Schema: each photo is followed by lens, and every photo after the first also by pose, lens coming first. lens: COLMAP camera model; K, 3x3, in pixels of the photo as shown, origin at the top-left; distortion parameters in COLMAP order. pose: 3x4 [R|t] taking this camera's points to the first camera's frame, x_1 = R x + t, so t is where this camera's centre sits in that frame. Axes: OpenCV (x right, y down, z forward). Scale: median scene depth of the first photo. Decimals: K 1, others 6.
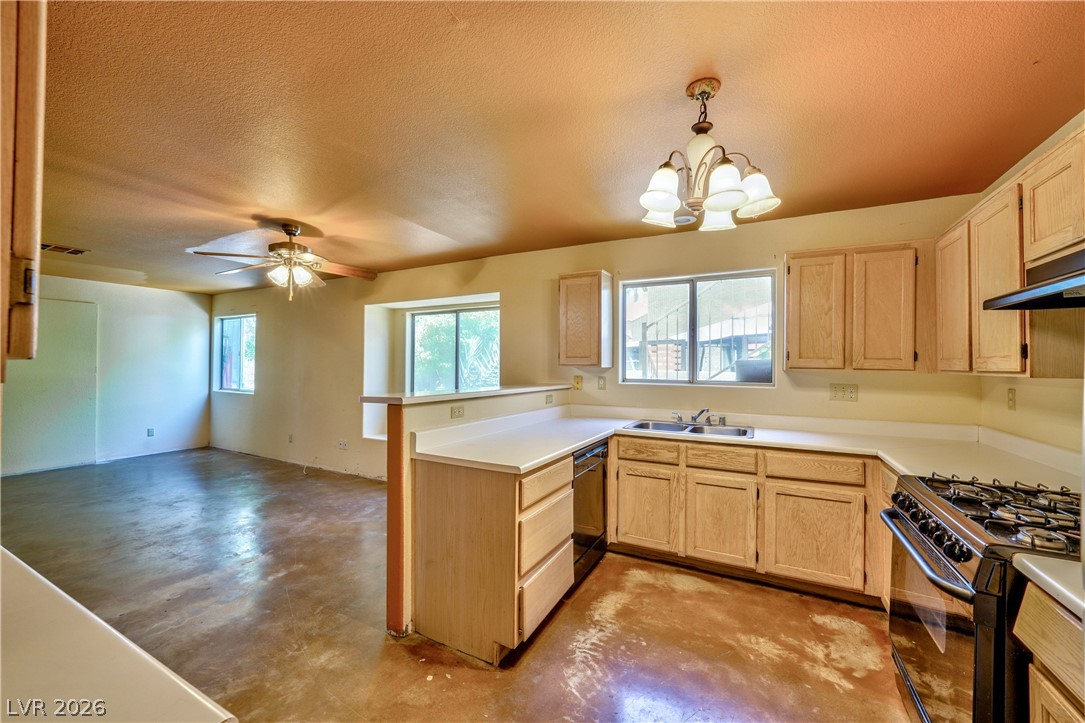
lens RADIAL K [[423.8, 0, 540.4], [0, 423.8, 358.8], [0, 0, 1]] dist [-0.020452, 0.005913]
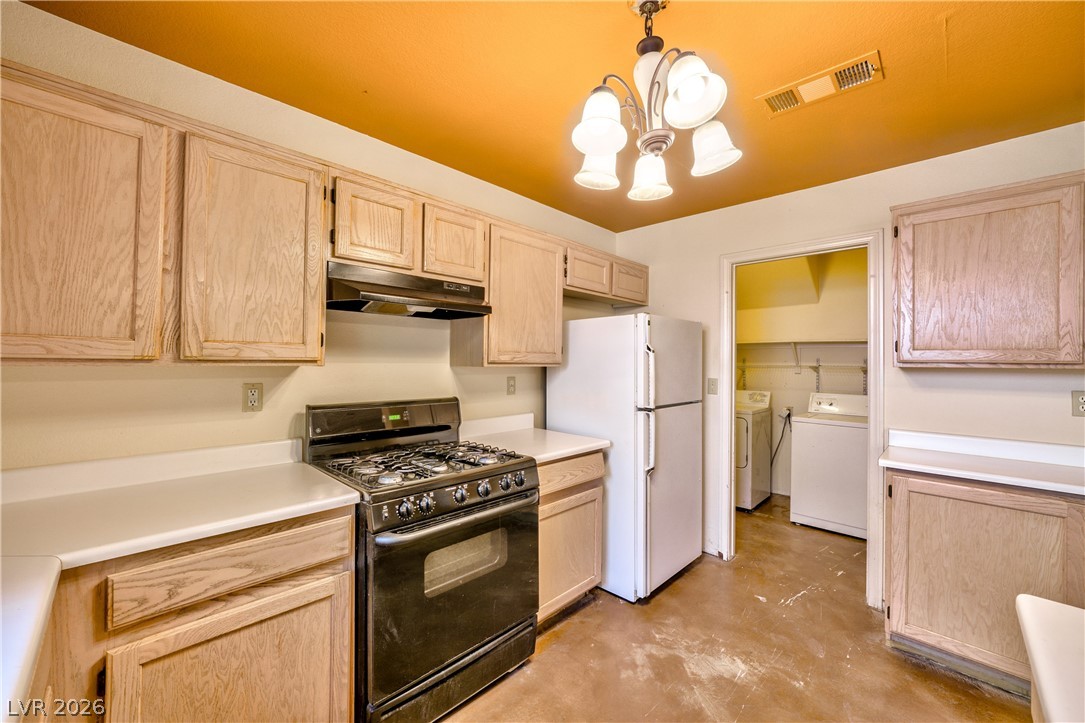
lens RADIAL K [[423.8, 0, 540.4], [0, 423.8, 358.8], [0, 0, 1]] dist [-0.020452, 0.005913]
pose [[-0.957251, -0.012974, 0.288967, 0.213690], [-0.019240, 0.999637, -0.018851, 0.021584], [-0.288618, -0.023605, -0.957153, 1.090249]]
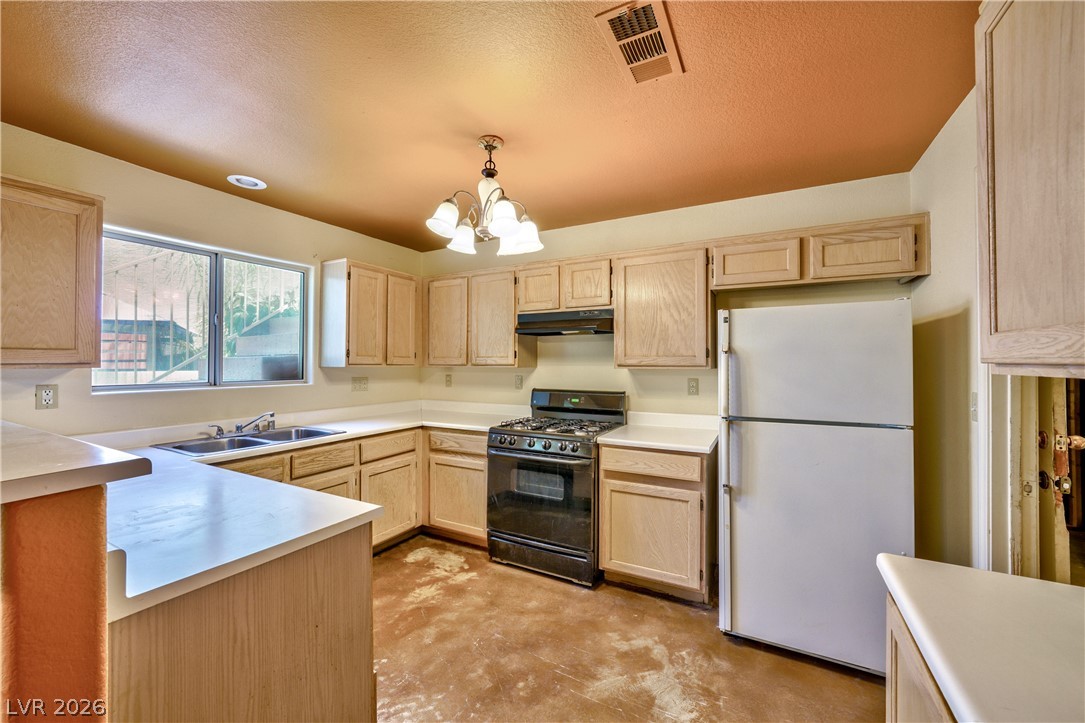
lens RADIAL K [[423.8, 0, 540.4], [0, 423.8, 358.8], [0, 0, 1]] dist [-0.020452, 0.005913]
pose [[0.015683, 0.001324, 0.999876, -0.533161], [-0.012724, 0.999918, -0.001125, 0.002085], [-0.999796, -0.012705, 0.015699, 0.505438]]
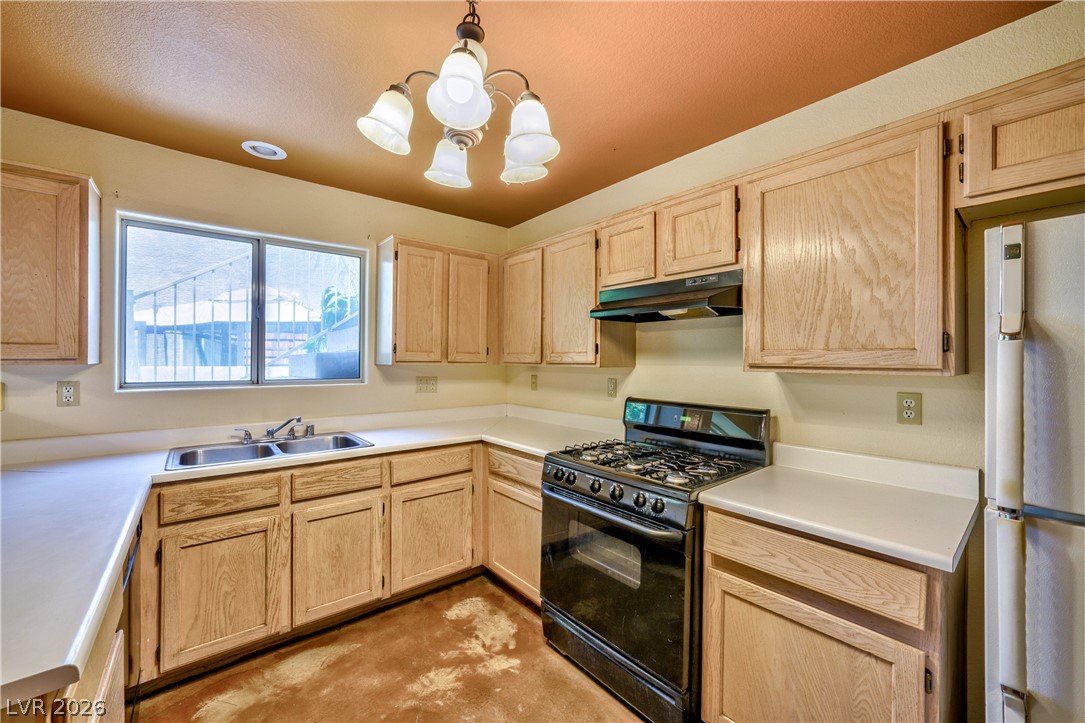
lens RADIAL K [[423.8, 0, 540.4], [0, 423.8, 358.8], [0, 0, 1]] dist [-0.020452, 0.005913]
pose [[0.387121, -0.004077, 0.922020, -0.147091], [-0.013004, 0.999867, 0.009881, 0.002215], [-0.921937, -0.015815, 0.387017, 0.368346]]
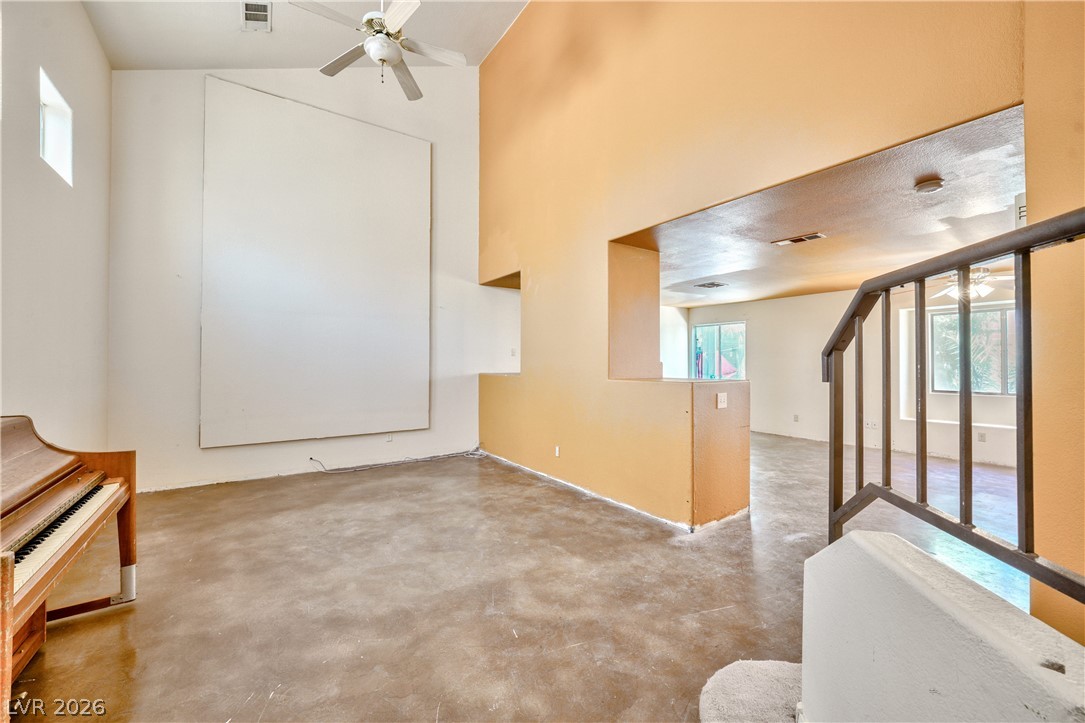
lens RADIAL K [[423.8, 0, 540.4], [0, 423.8, 358.8], [0, 0, 1]] dist [-0.020452, 0.005913]
pose [[0.884679, -0.007783, -0.466136, -1.501969], [0.009998, 0.999947, 0.002280, -0.004838], [0.466094, -0.006677, 0.884710, -1.041655]]
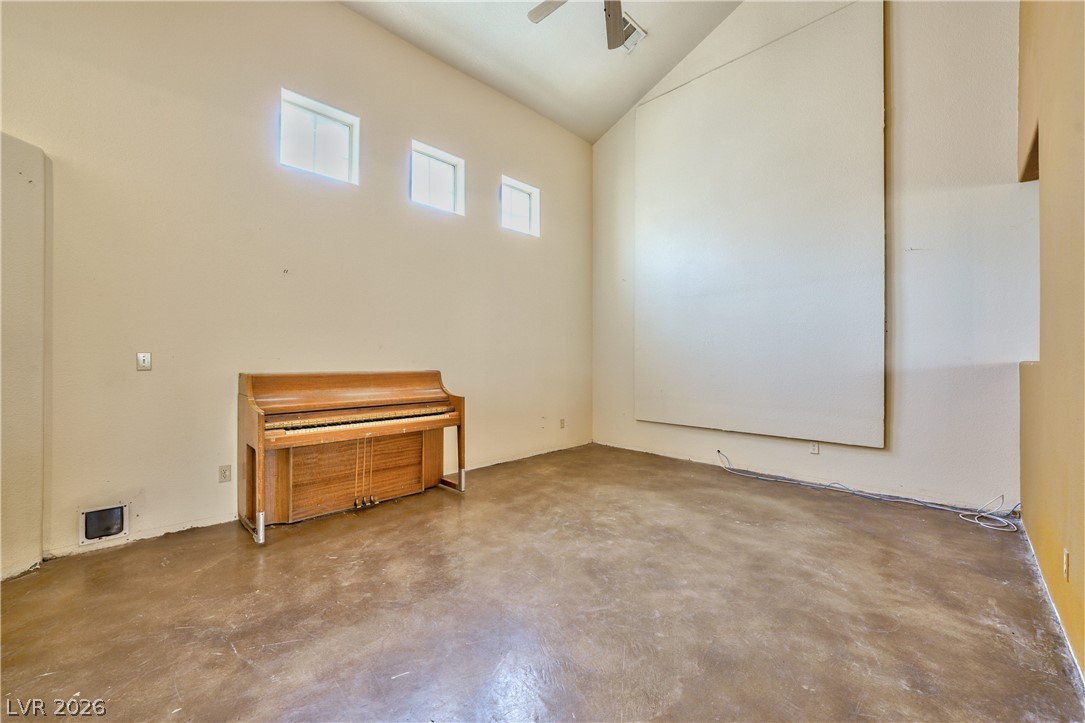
lens RADIAL K [[423.8, 0, 540.4], [0, 423.8, 358.8], [0, 0, 1]] dist [-0.020452, 0.005913]
pose [[-0.303280, -0.010661, -0.952842, -1.410890], [0.006892, 0.999887, -0.013381, 0.074859], [0.952877, -0.010625, -0.303172, -0.018348]]
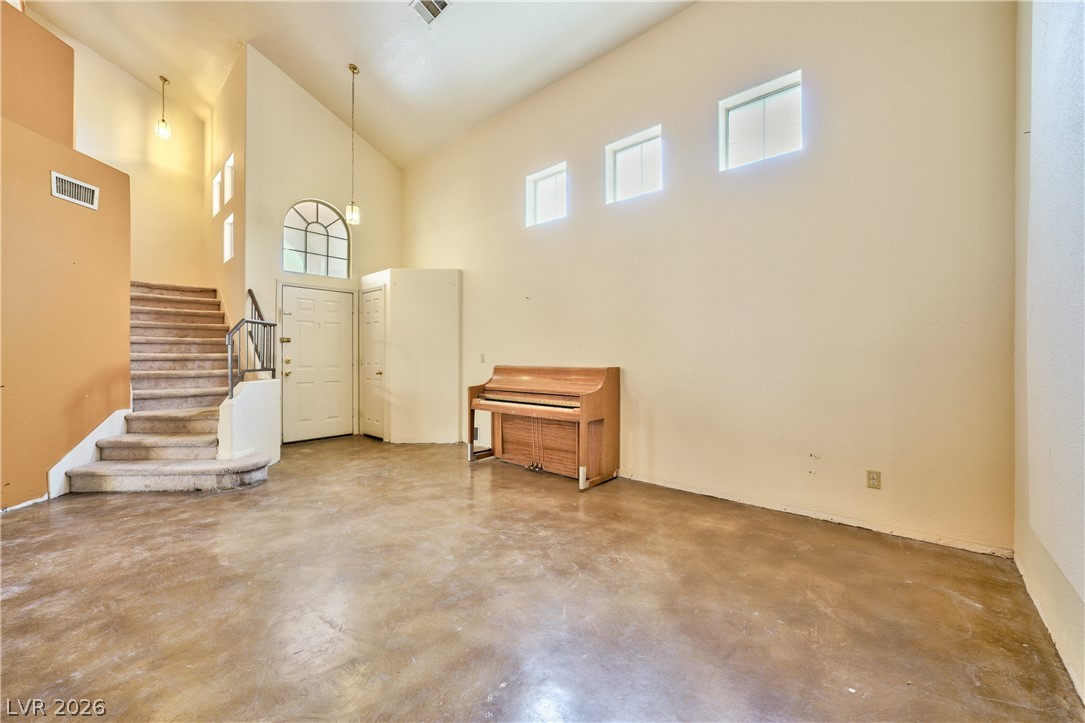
lens RADIAL K [[423.8, 0, 540.4], [0, 423.8, 358.8], [0, 0, 1]] dist [-0.020452, 0.005913]
pose [[-0.968416, -0.007260, 0.249234, -2.851322], [-0.009641, 0.999919, -0.008335, 0.077515], [-0.249154, -0.010474, -0.968407, 0.672006]]
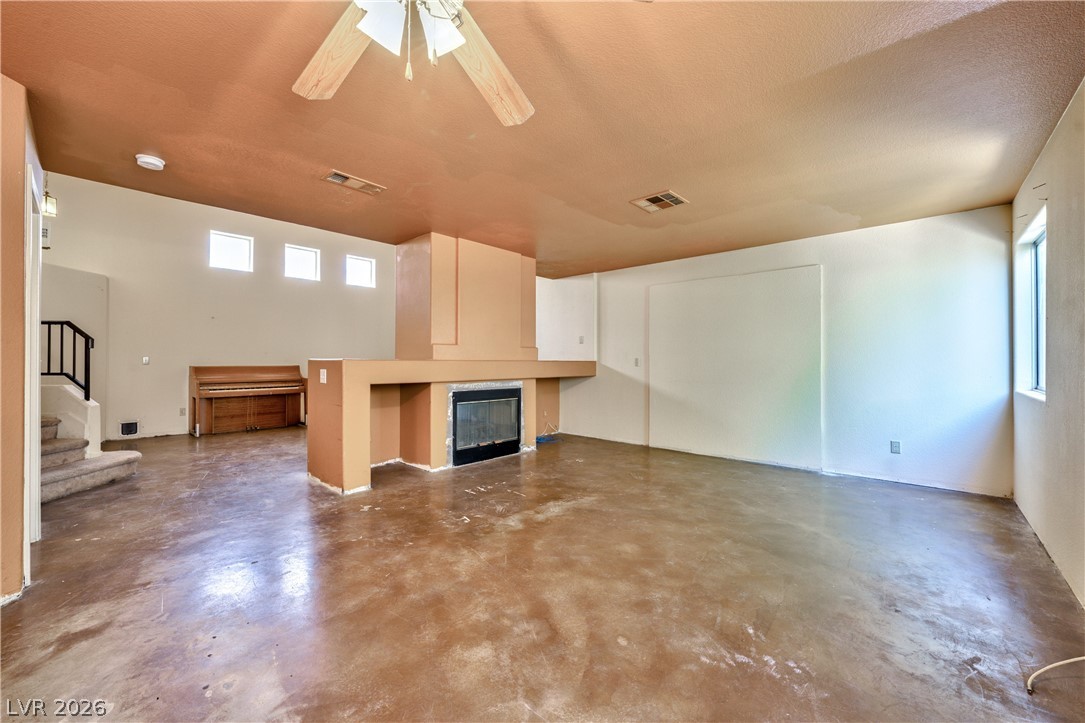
lens RADIAL K [[423.8, 0, 540.4], [0, 423.8, 358.8], [0, 0, 1]] dist [-0.020452, 0.005913]
pose [[-0.254287, -0.011293, -0.967063, -0.386687], [0.008904, 0.999862, -0.014018, 0.103661], [0.967088, -0.012175, -0.254151, 1.485482]]
